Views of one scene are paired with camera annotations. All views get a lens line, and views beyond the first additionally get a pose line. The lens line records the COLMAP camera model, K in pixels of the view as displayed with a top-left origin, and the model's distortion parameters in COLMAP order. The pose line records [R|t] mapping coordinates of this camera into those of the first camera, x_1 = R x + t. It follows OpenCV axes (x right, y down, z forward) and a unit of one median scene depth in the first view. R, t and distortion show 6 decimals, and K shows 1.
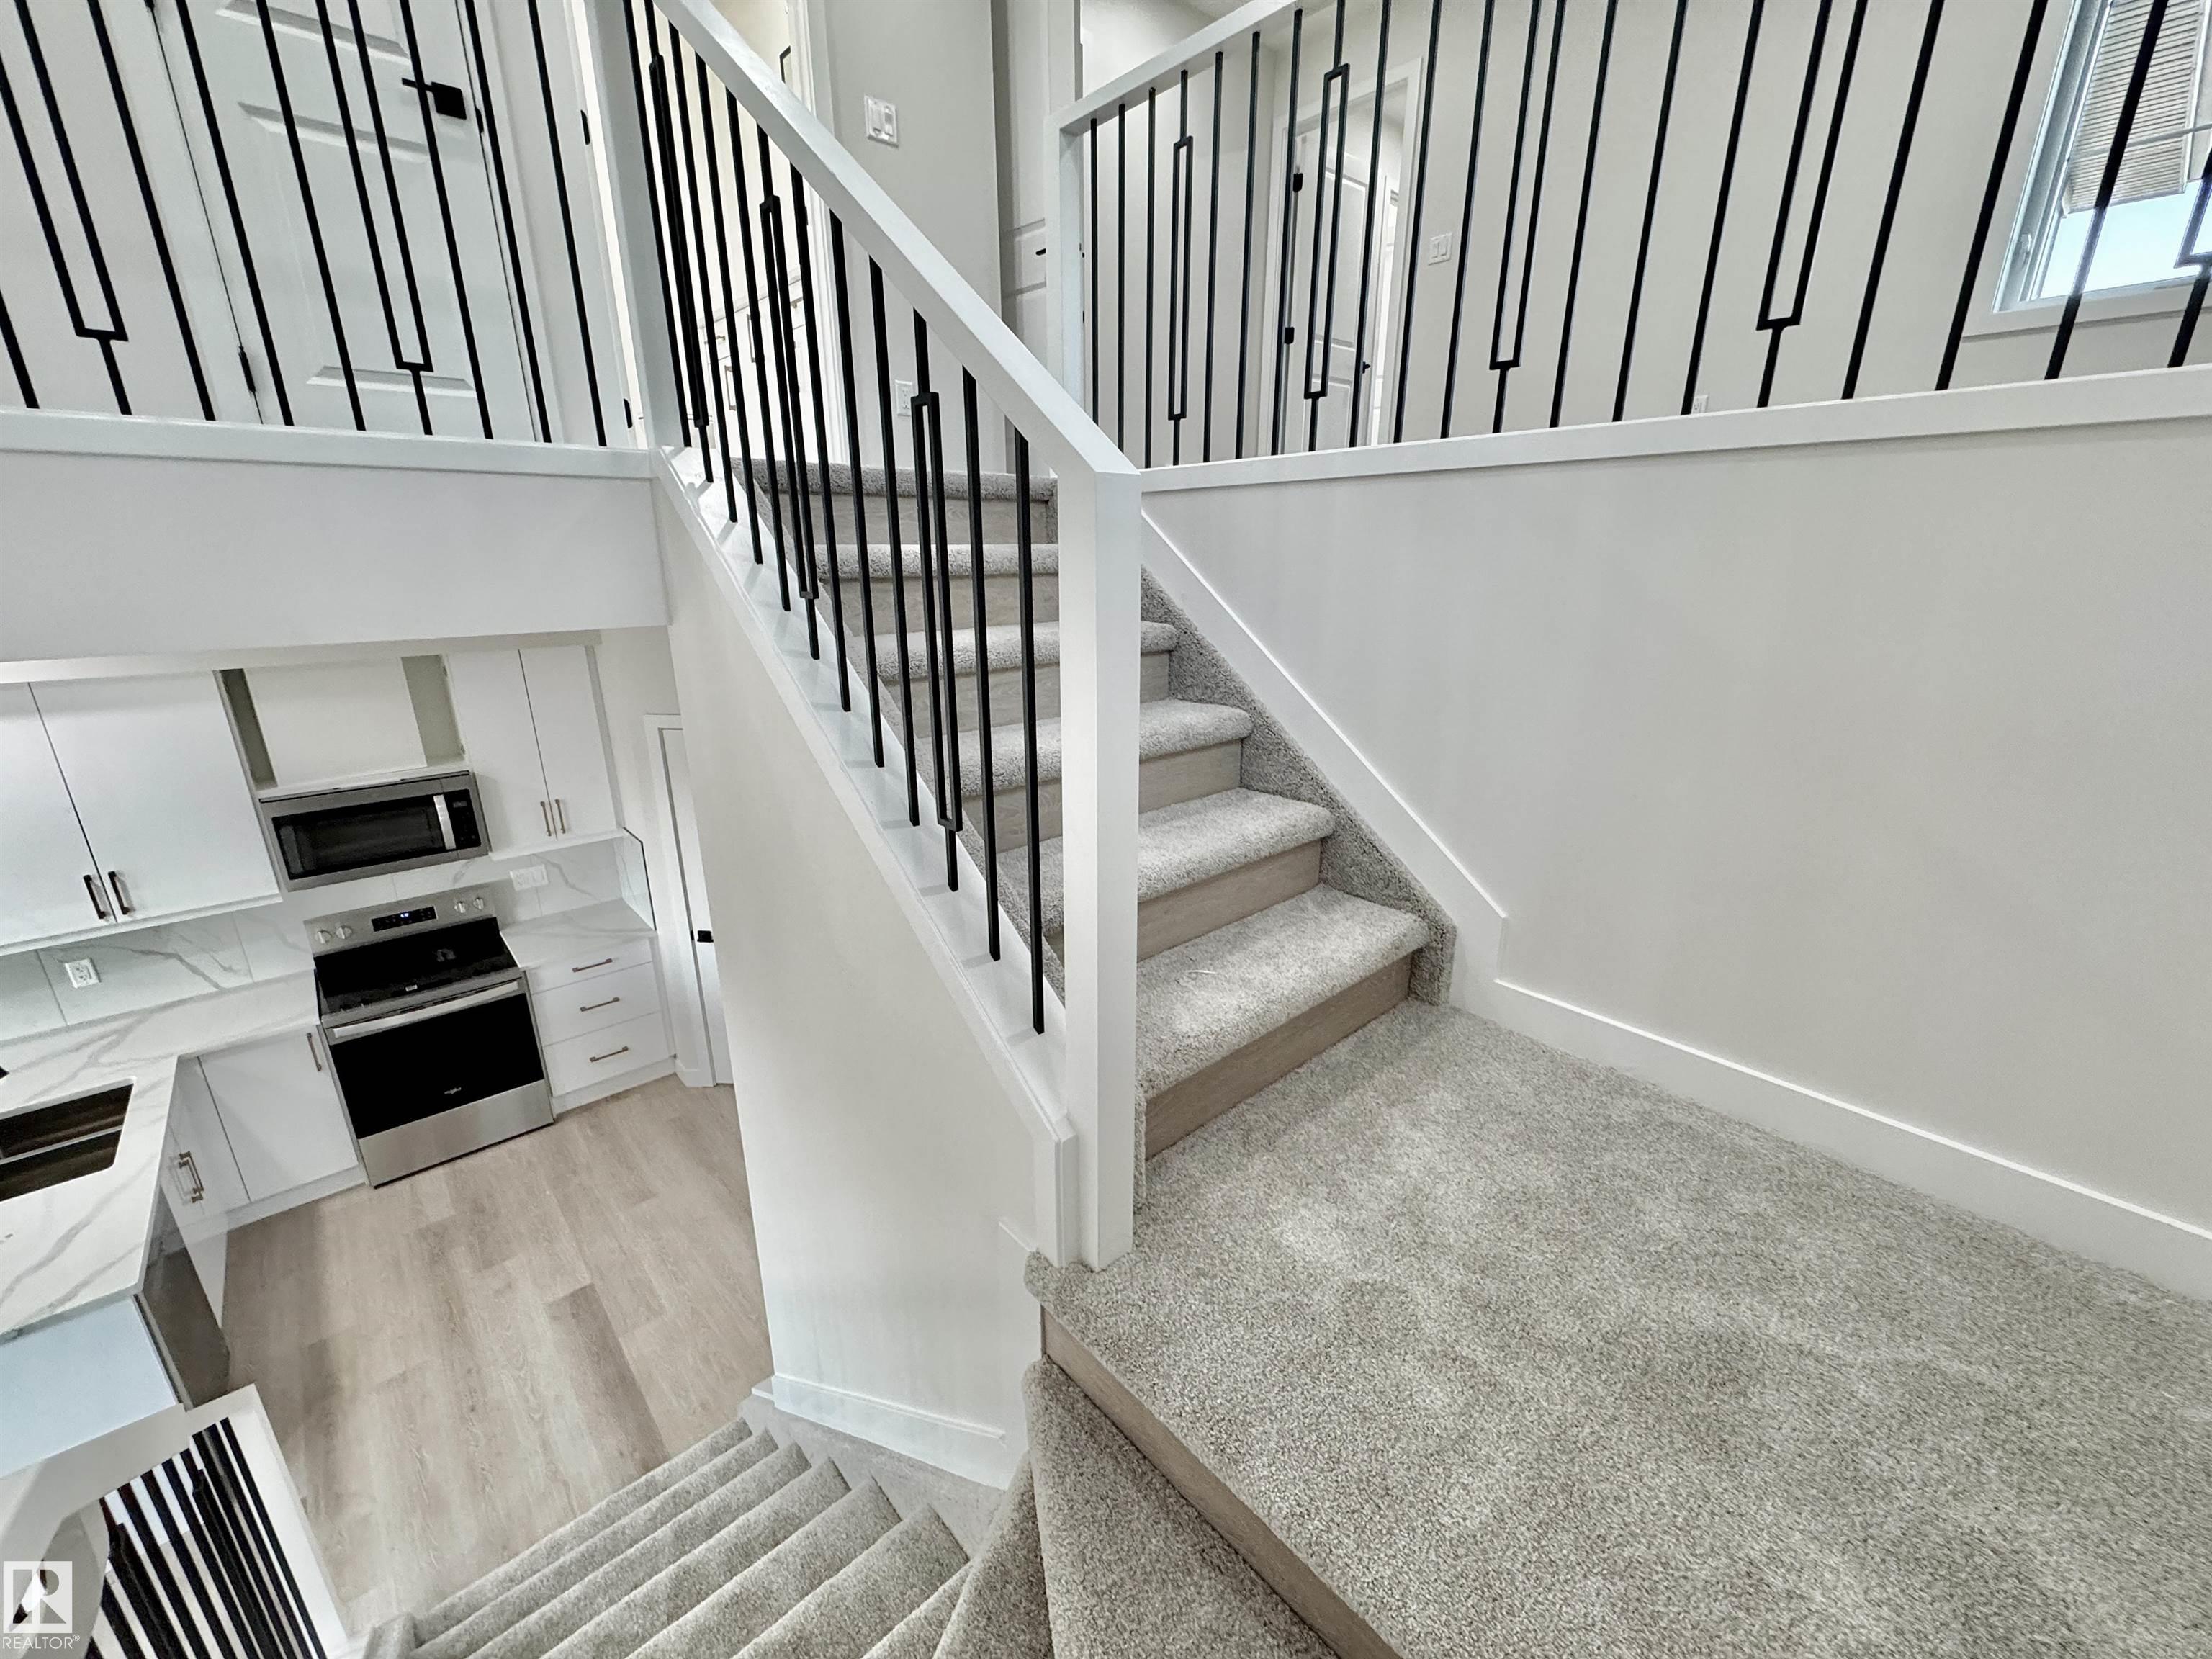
lens RADIAL K [[879.5, 0, 1105.0], [0, 879.5, 819.8], [0, 0, 1]] dist [-0.002216, 0.000834]
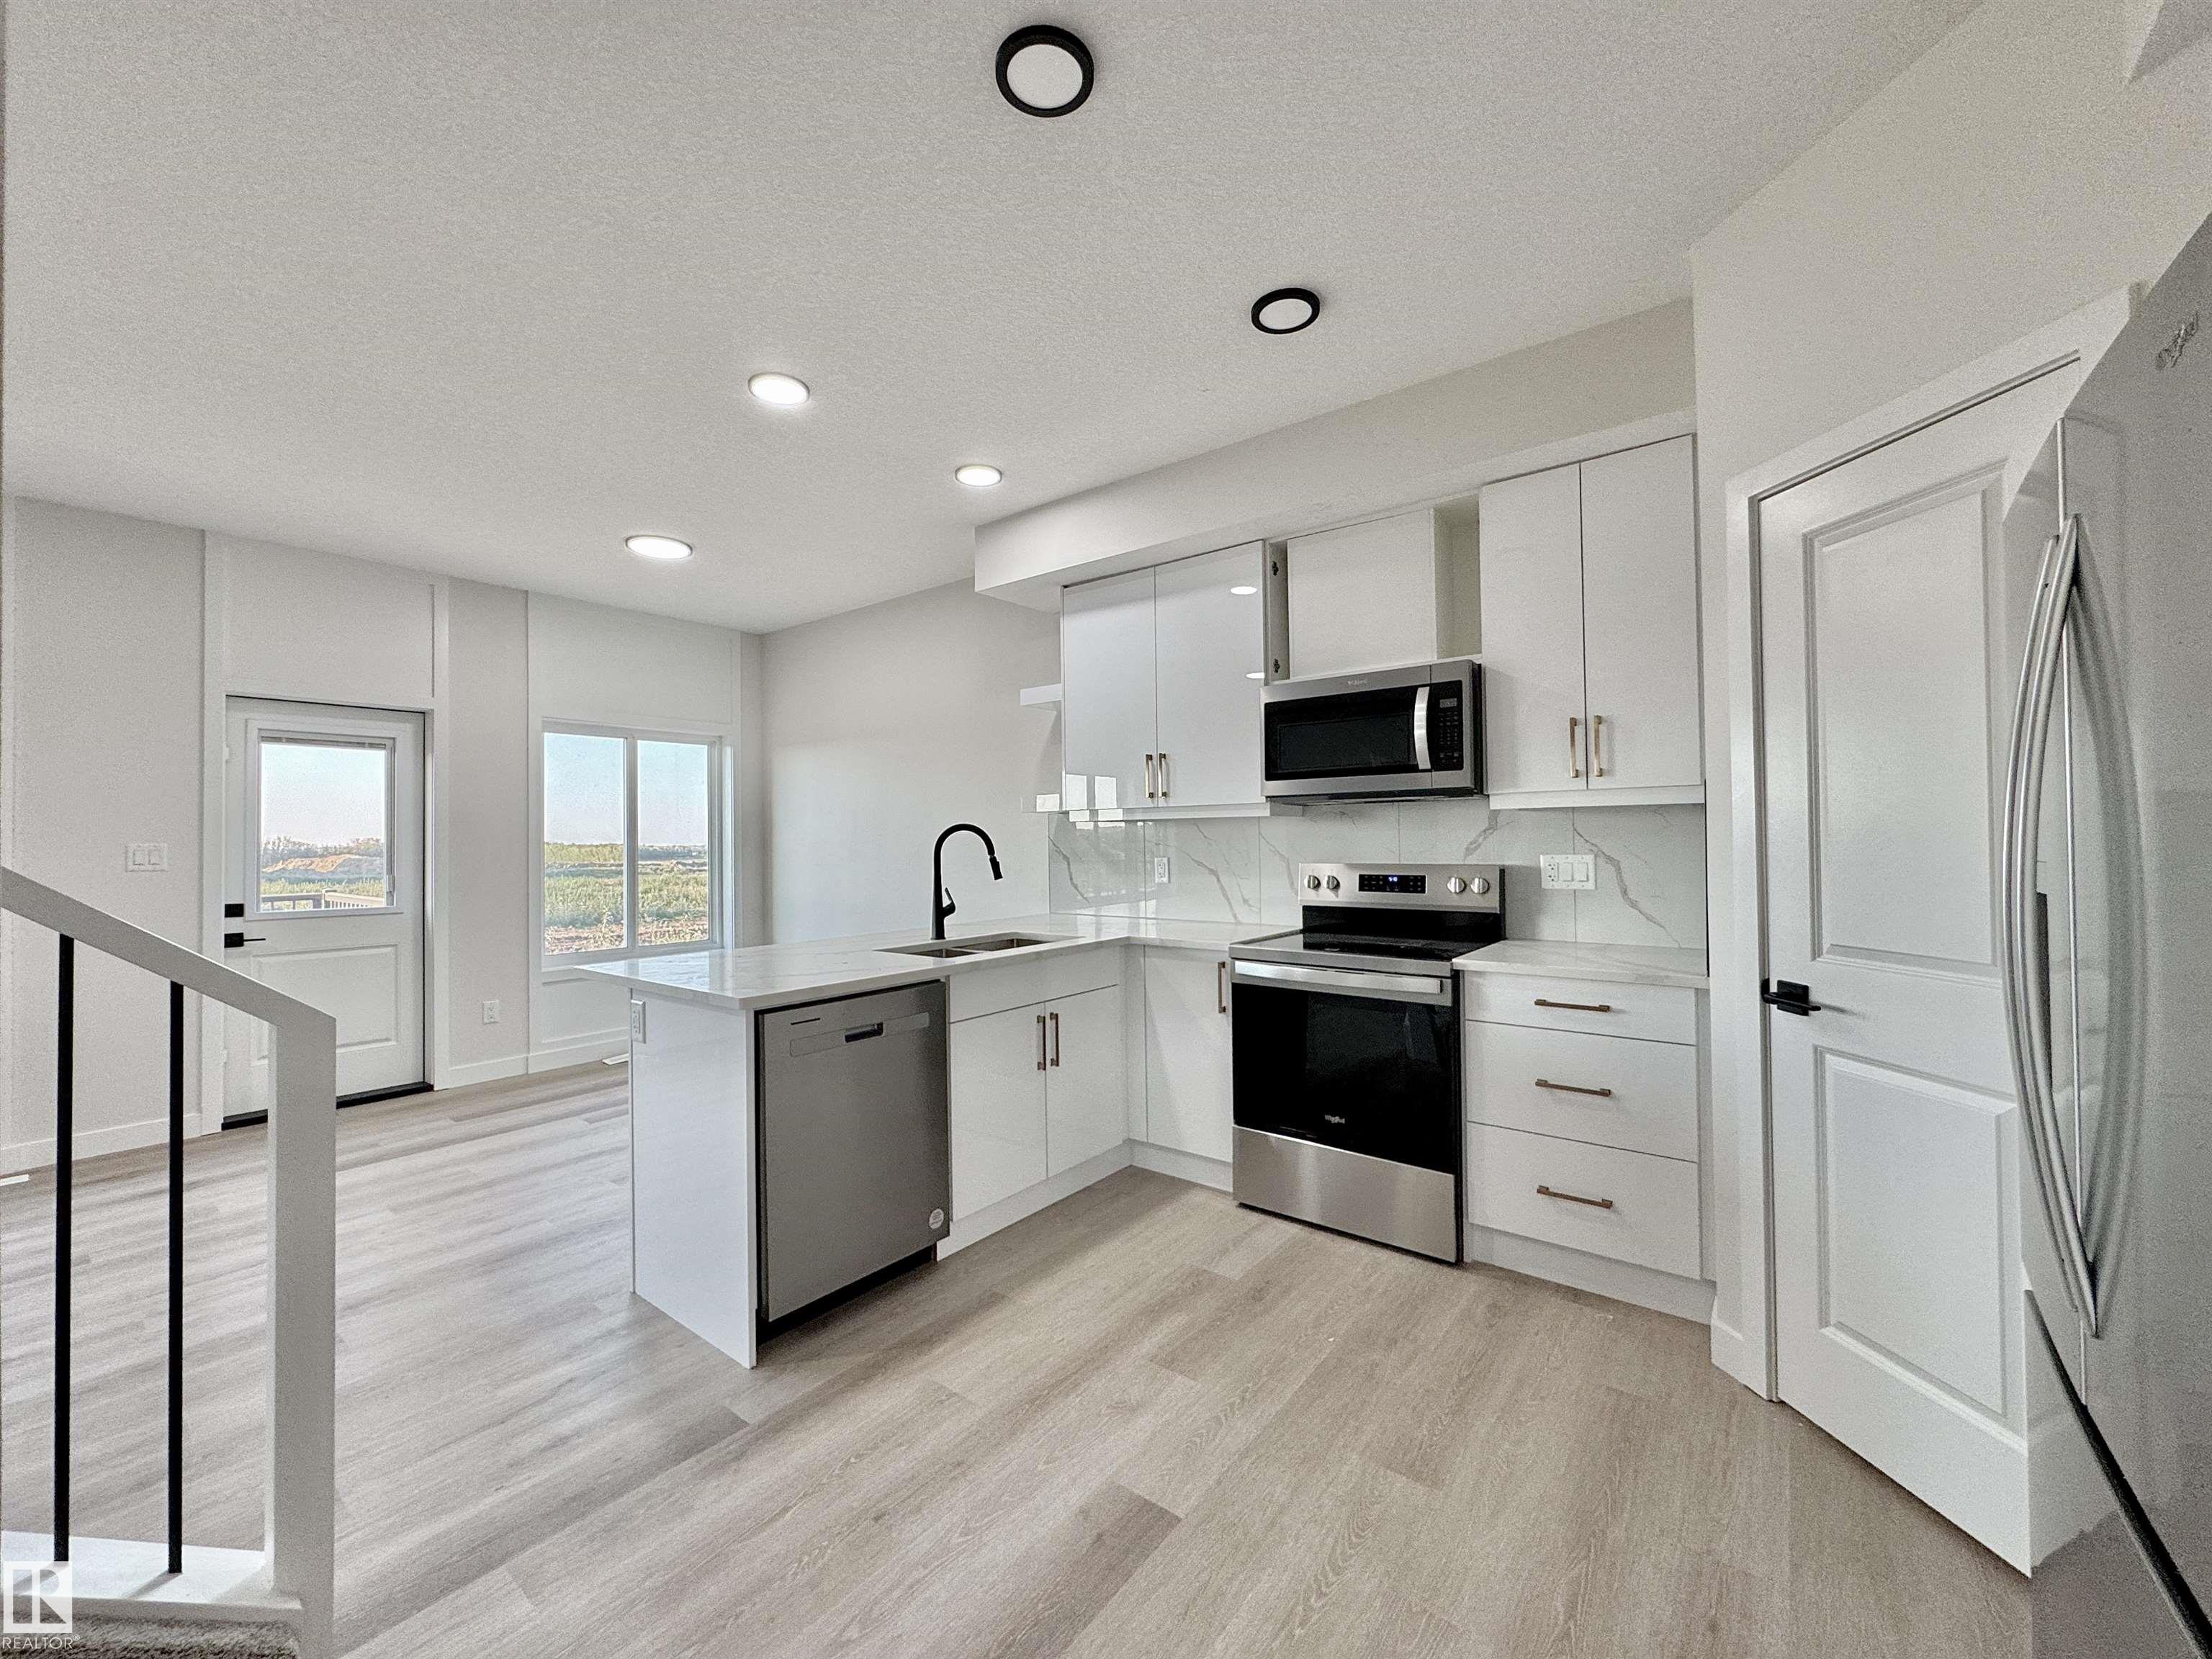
lens RADIAL K [[879.5, 0, 1109.8], [0, 879.5, 834.9], [0, 0, 1]] dist [-0.002216, 0.000834]
pose [[0.169726, -0.011792, -0.985421, -0.114533], [-0.280367, 0.958031, -0.059753, 0.188685], [0.944768, 0.286421, 0.159297, 0.665514]]
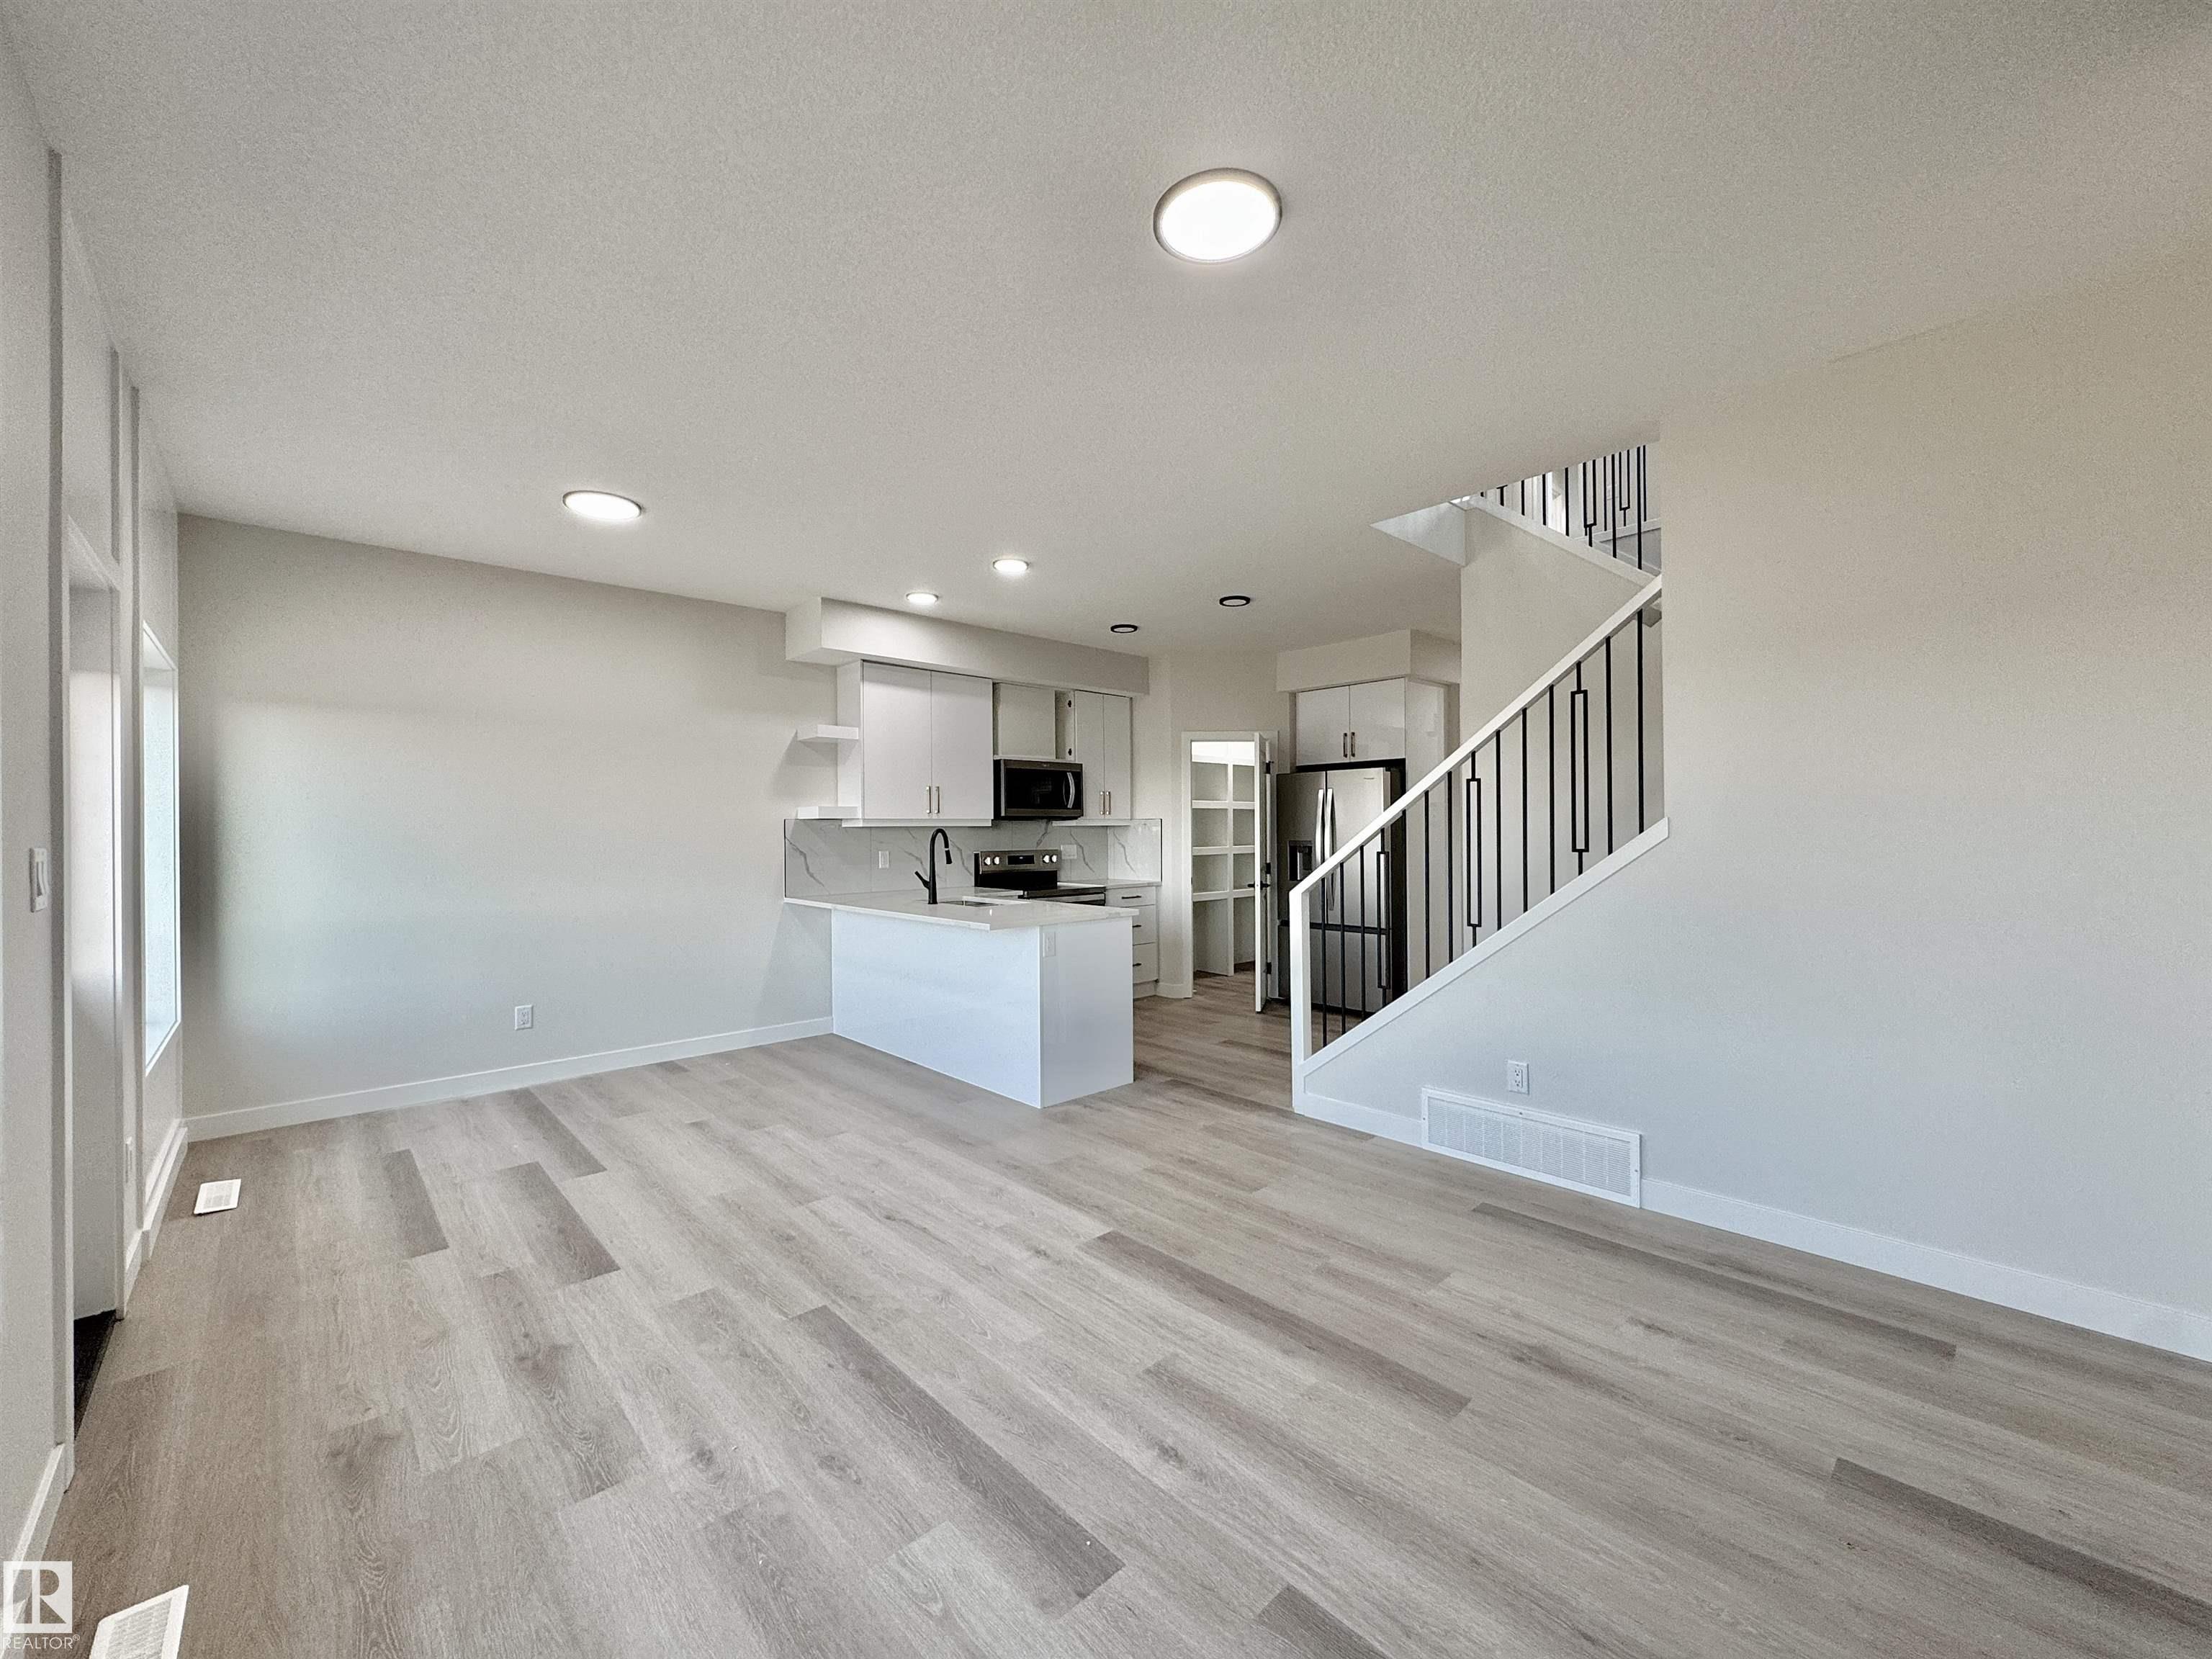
lens RADIAL K [[879.5, 0, 1104.3], [0, 879.5, 829.3], [0, 0, 1]] dist [-0.002216, 0.000834]
pose [[0.999794, -0.013055, 0.015559, -0.692792], [0.017080, 0.954934, -0.296326, 0.528964], [-0.010989, 0.296531, 0.954960, -0.482509]]
